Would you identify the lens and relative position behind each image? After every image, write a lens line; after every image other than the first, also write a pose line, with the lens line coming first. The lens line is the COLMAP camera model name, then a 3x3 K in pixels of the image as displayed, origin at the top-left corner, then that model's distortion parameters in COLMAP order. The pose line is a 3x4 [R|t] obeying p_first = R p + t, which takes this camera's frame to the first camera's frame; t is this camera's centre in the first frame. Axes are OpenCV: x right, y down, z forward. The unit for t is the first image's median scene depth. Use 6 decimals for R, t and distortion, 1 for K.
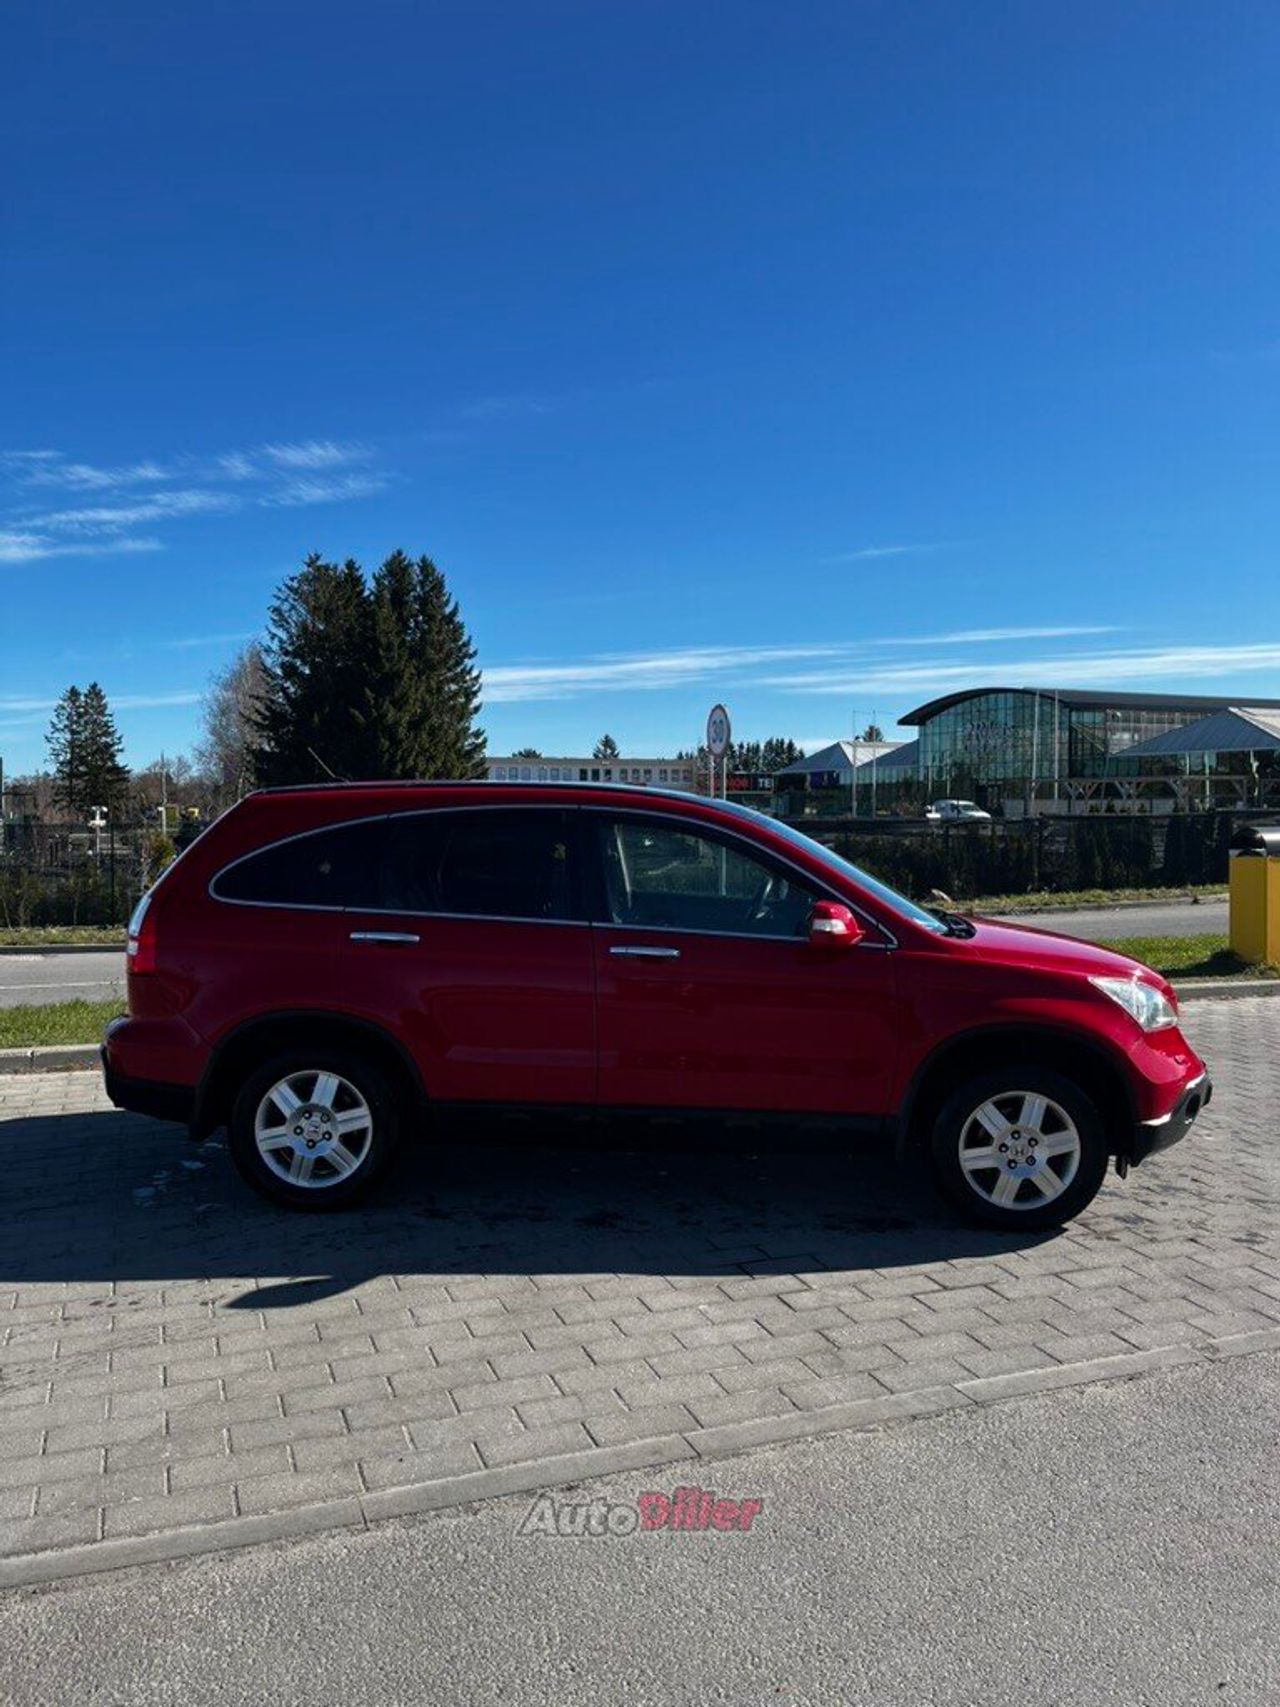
lens RADIAL K [[1341.9, 0, 639.8], [0, 1341.9, 851.2], [0, 0, 1]] dist [0.007932, -0.000056]
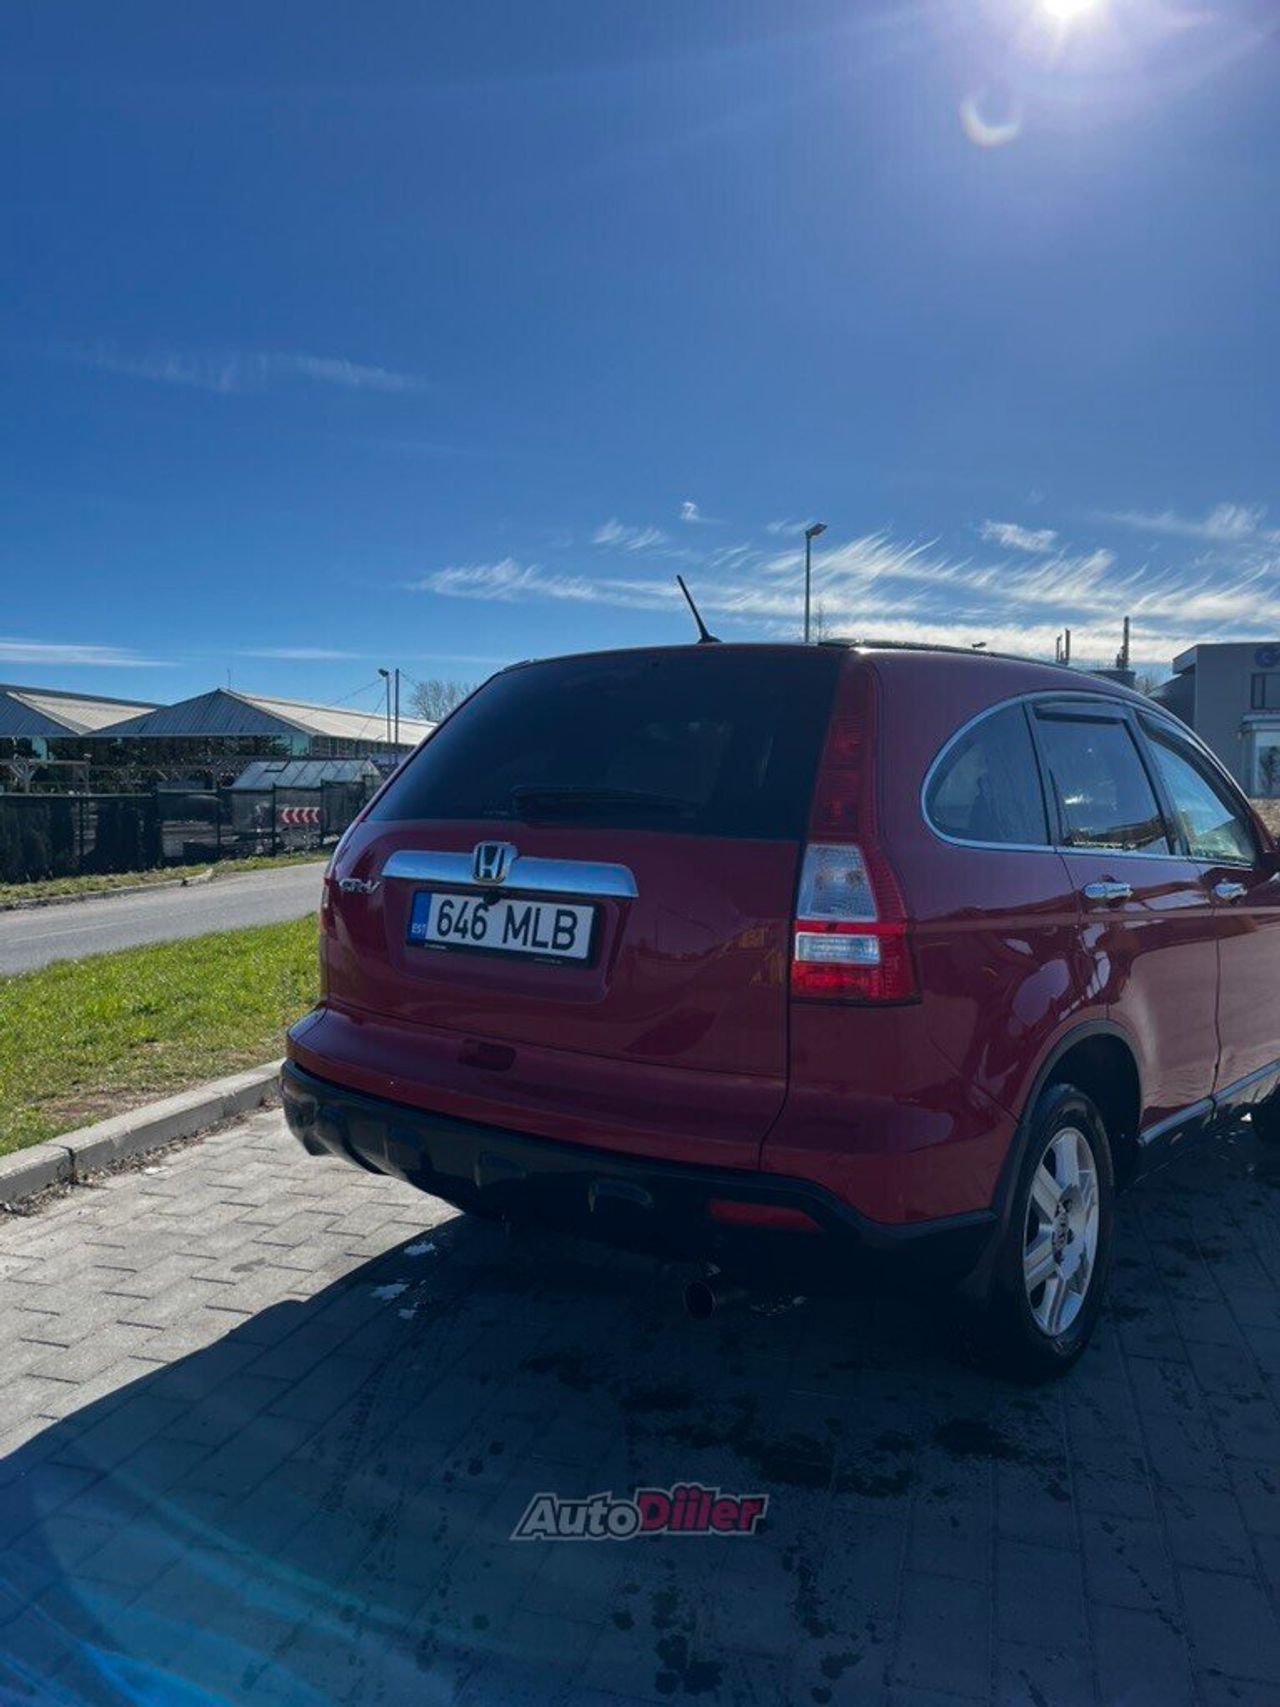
lens RADIAL K [[1341.9, 0, 641.5], [0, 1341.9, 851.0], [0, 0, 1]] dist [0.007932, -0.000056]
pose [[0.601841, -0.030520, 0.798032, -0.161771], [0.028014, 0.999461, 0.017097, 0.006943], [-0.798124, 0.012066, 0.602372, 0.161844]]
